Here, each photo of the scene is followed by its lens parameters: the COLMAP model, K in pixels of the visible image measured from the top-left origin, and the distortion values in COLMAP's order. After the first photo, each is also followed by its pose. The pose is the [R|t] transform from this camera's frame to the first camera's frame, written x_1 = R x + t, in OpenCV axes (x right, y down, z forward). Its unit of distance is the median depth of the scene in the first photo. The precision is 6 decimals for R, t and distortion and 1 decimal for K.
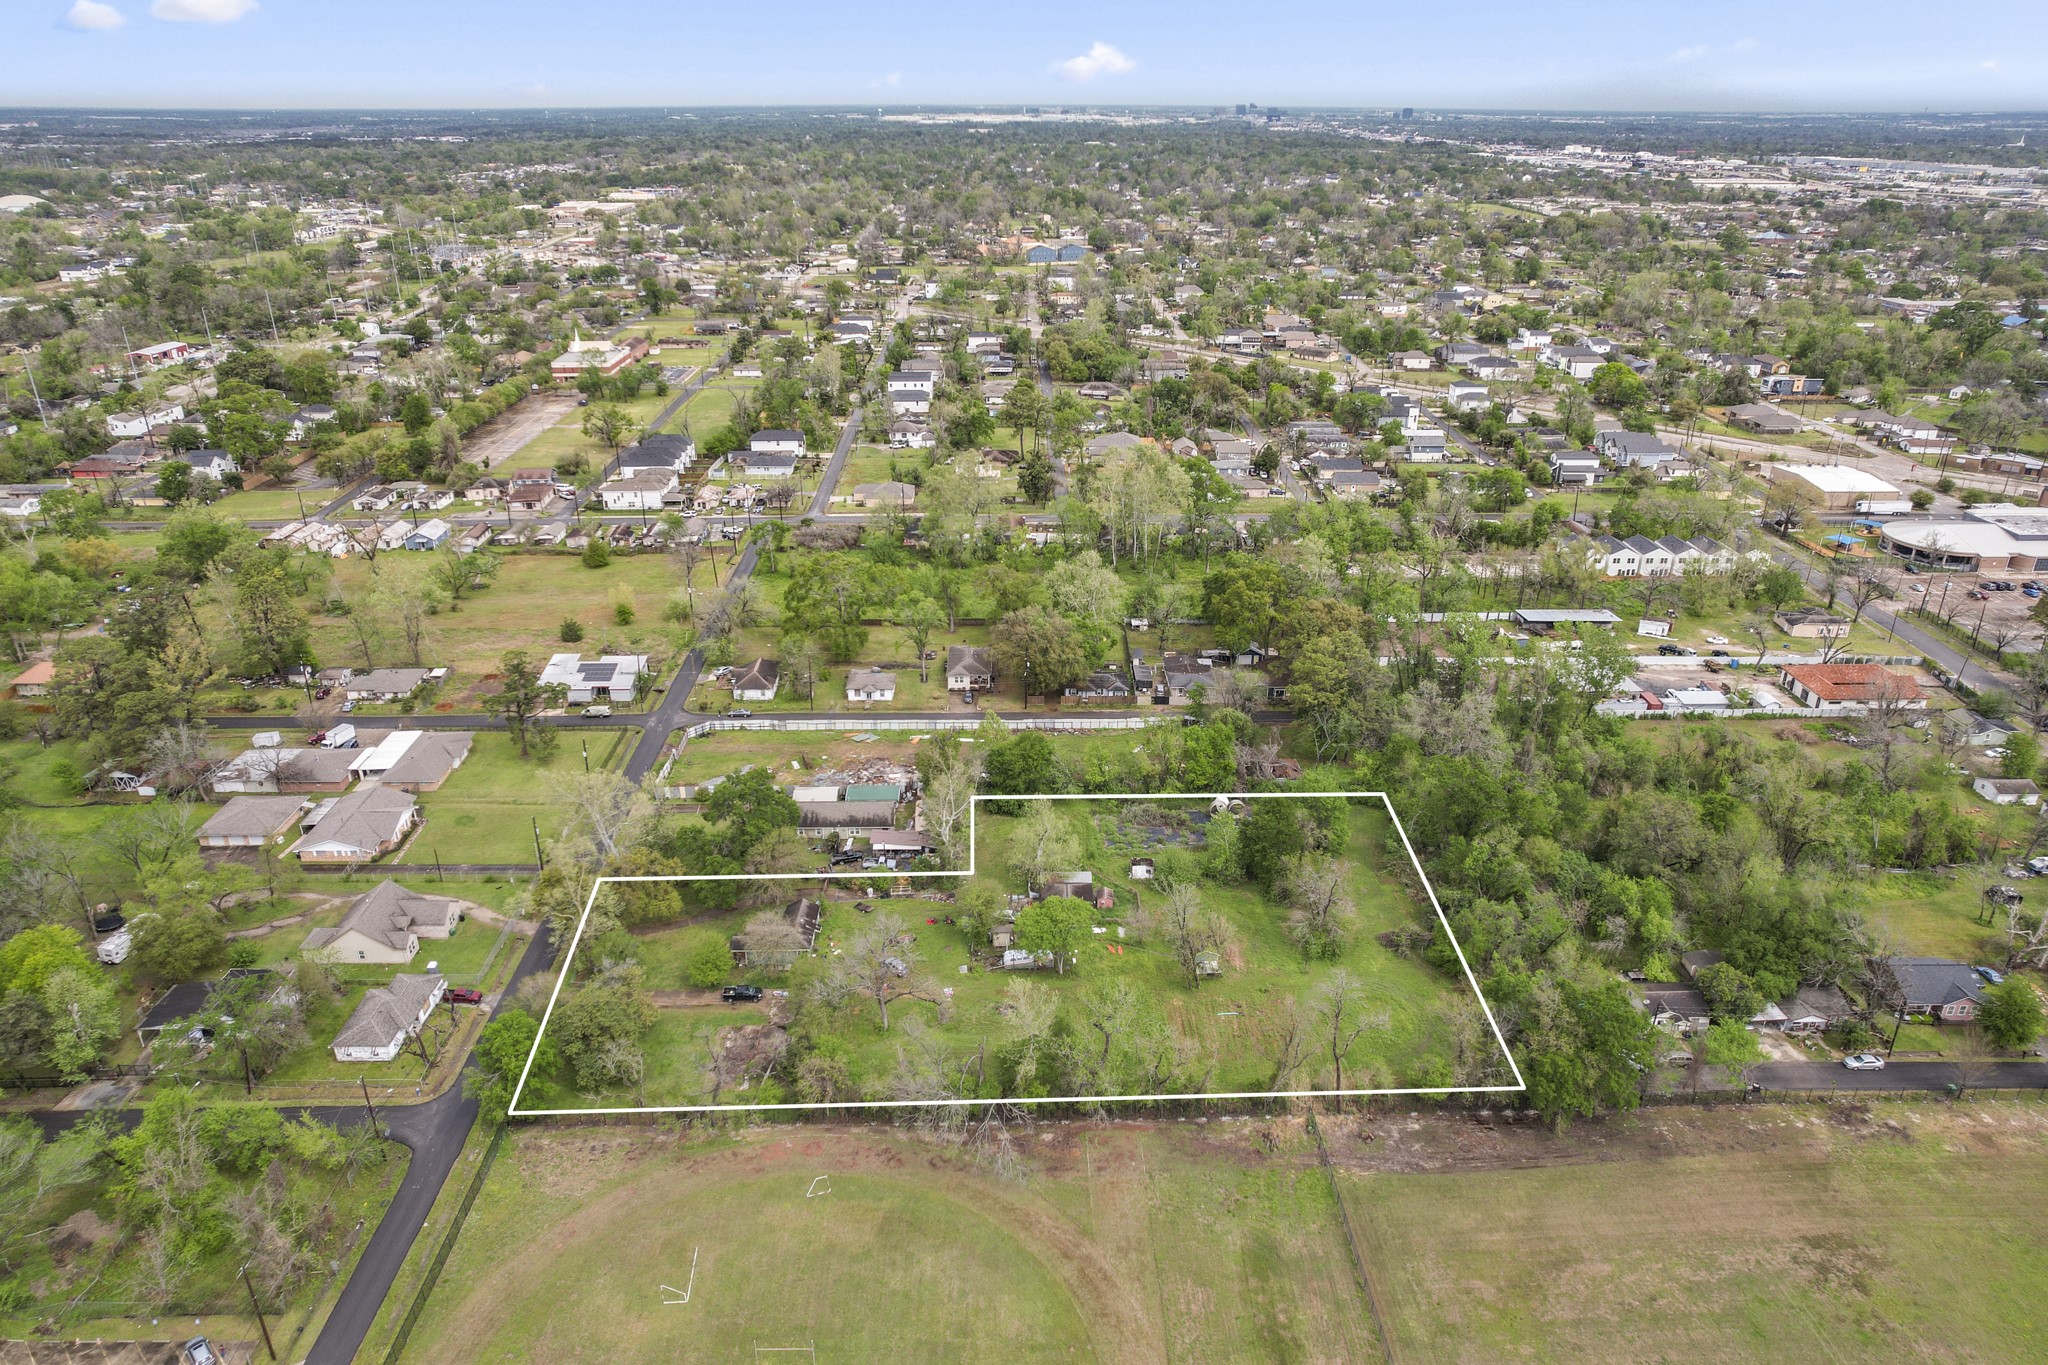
lens RADIAL K [[1316.8, 0, 1036.1], [0, 1316.8, 683.4], [0, 0, 1]] dist [-0.074297, 0.068614]
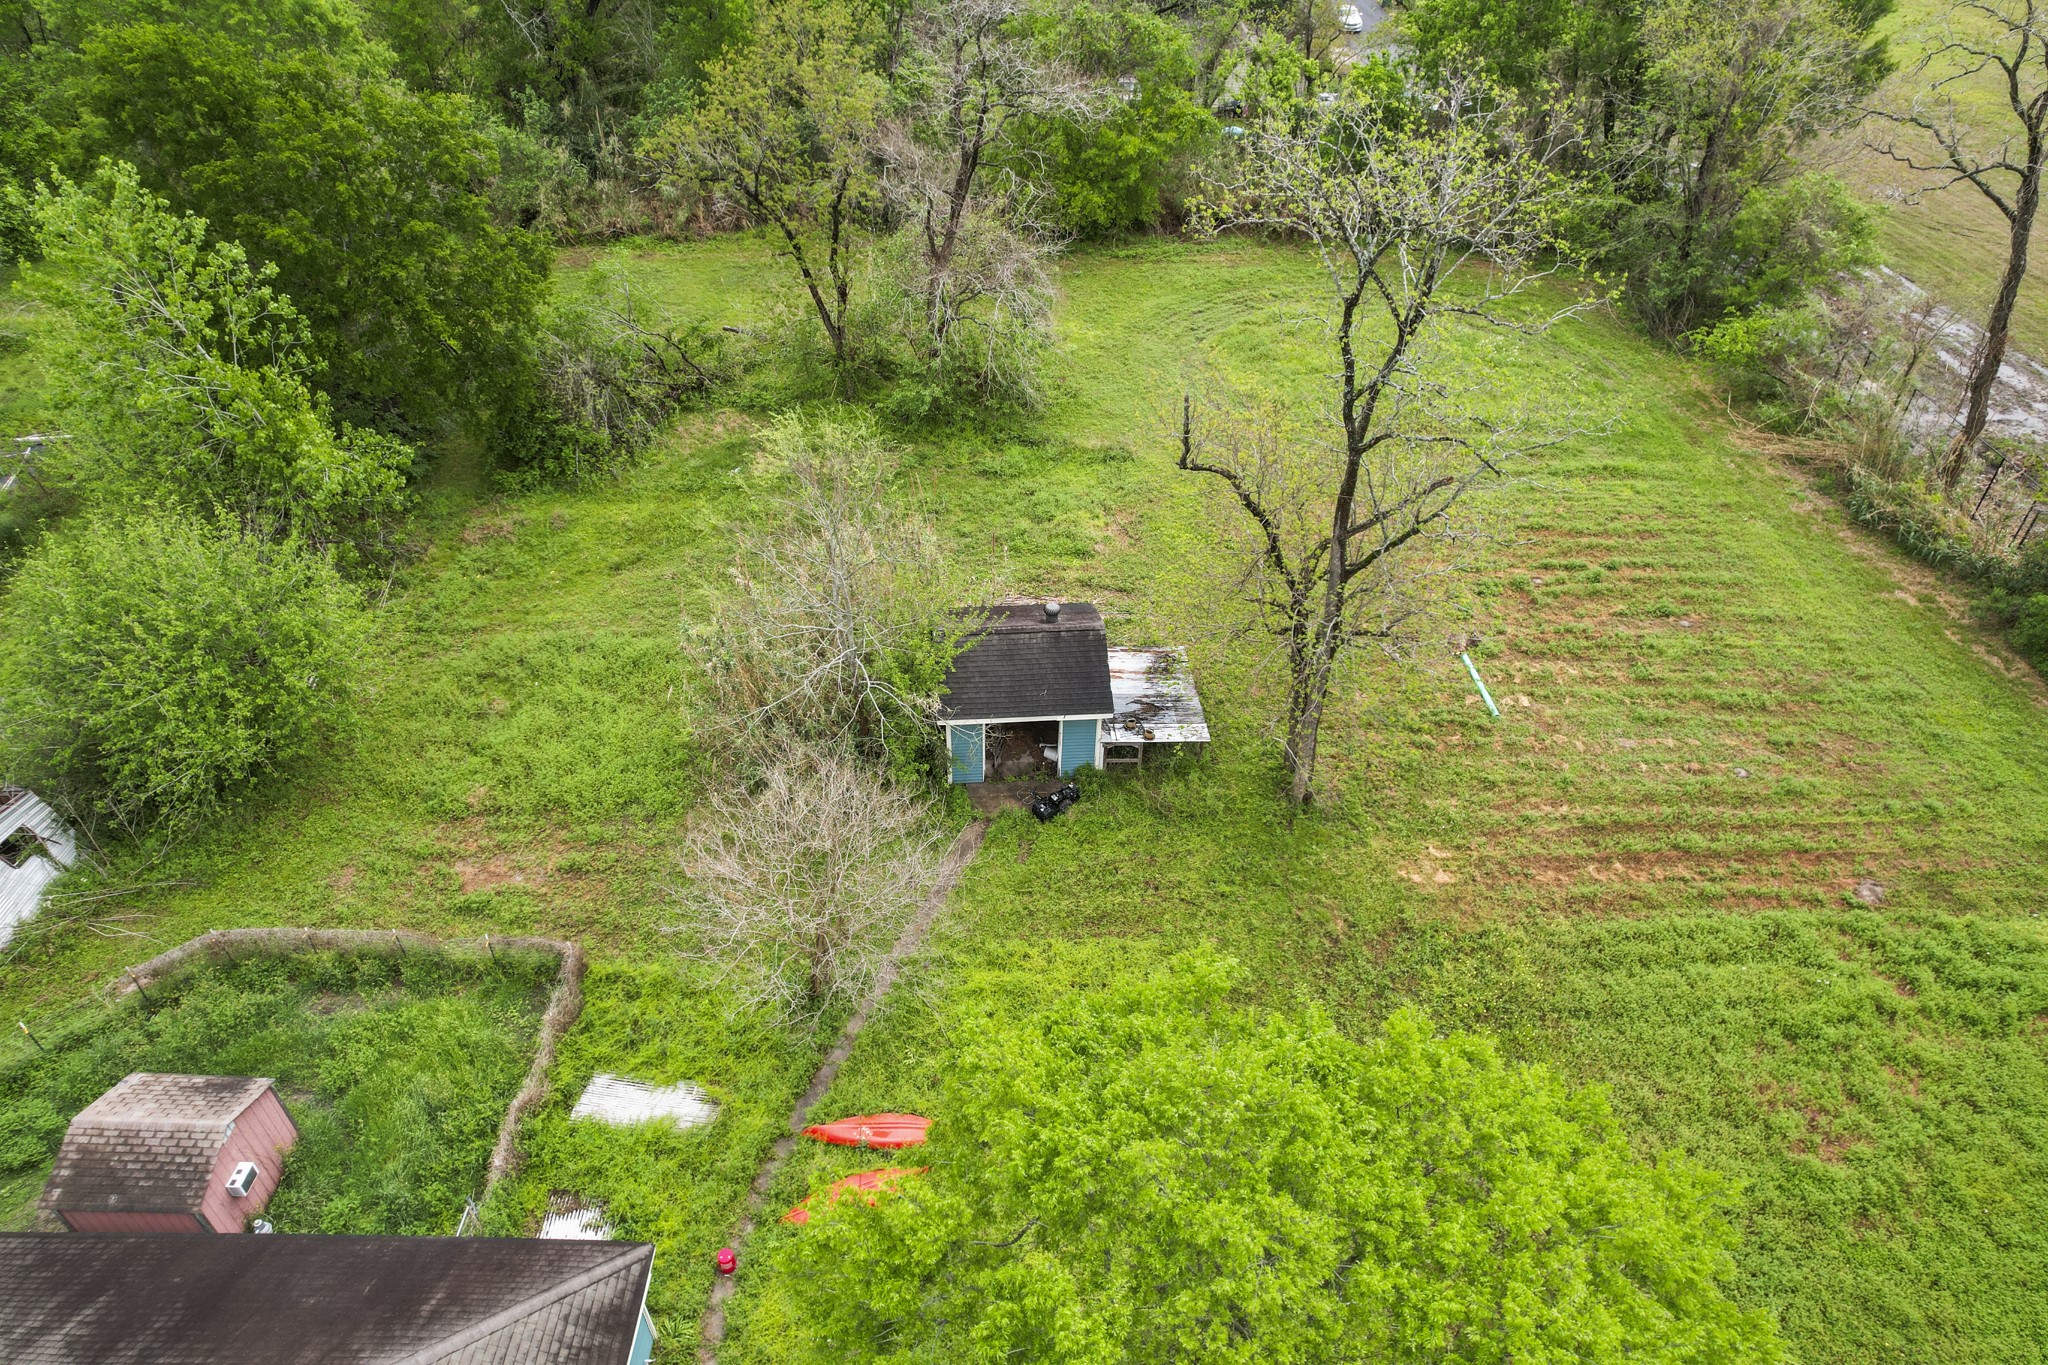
lens RADIAL K [[1316.8, 0, 1026.3], [0, 1316.8, 670.6], [0, 0, 1]] dist [-0.074297, 0.068614]
pose [[0.020841, -0.616998, 0.786689, -0.006592], [0.402989, 0.725292, 0.558168, 0.086803], [-0.914968, 0.305394, 0.263759, 0.772492]]
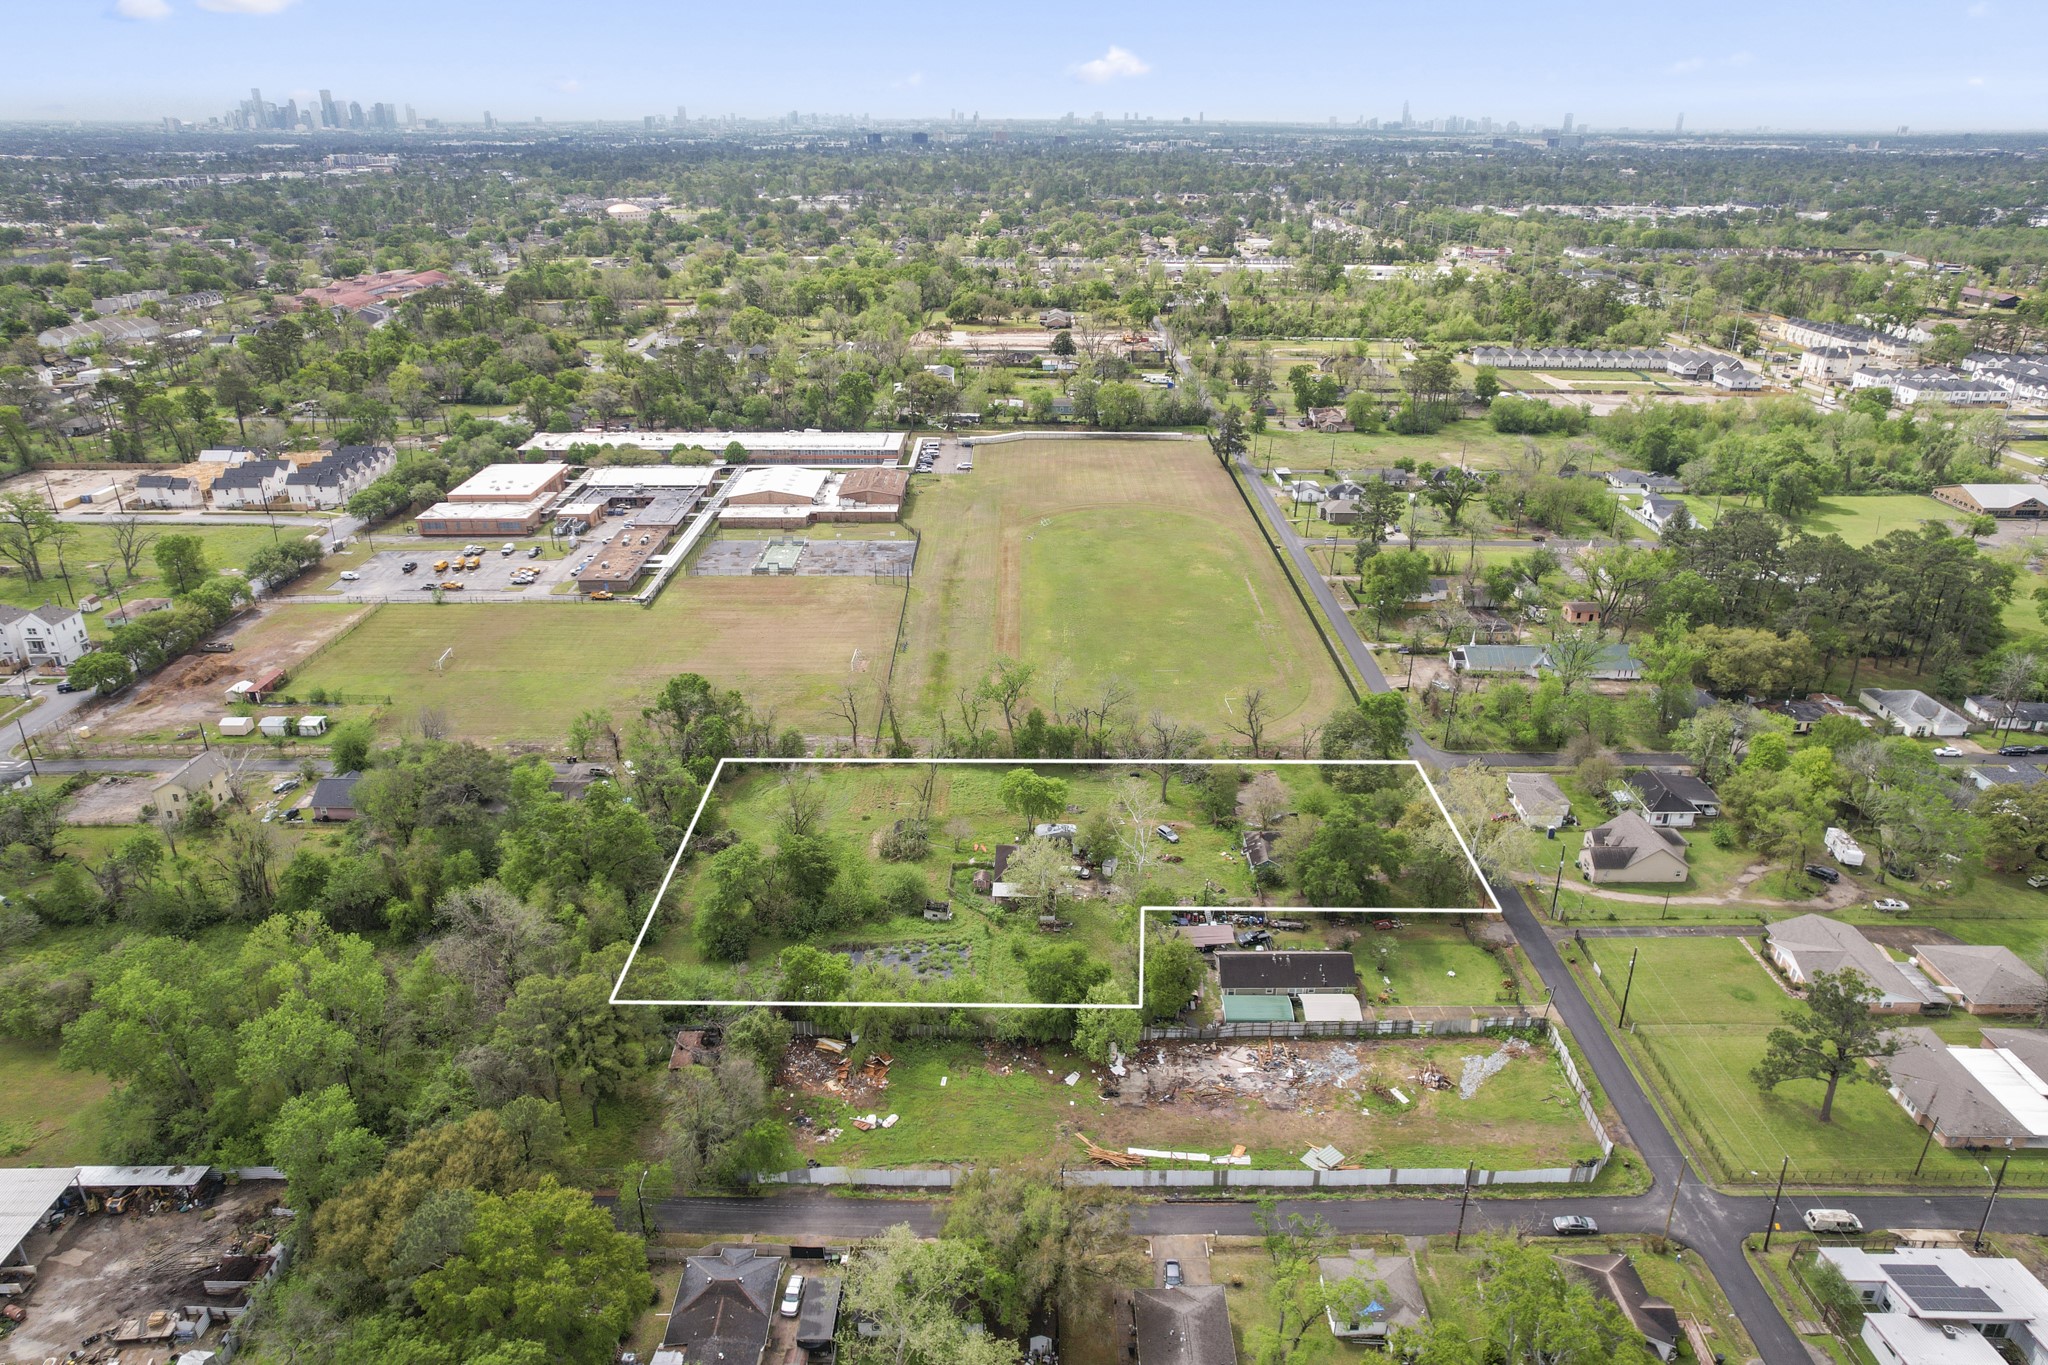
lens RADIAL K [[1316.8, 0, 1031.1], [0, 1316.8, 690.6], [0, 0, 1]] dist [-0.074297, 0.068614]
pose [[-0.999742, -0.015961, 0.016189, -0.000456], [0.001399, 0.667561, 0.744554, -0.610094], [-0.022691, 0.744384, -0.667366, 1.366827]]
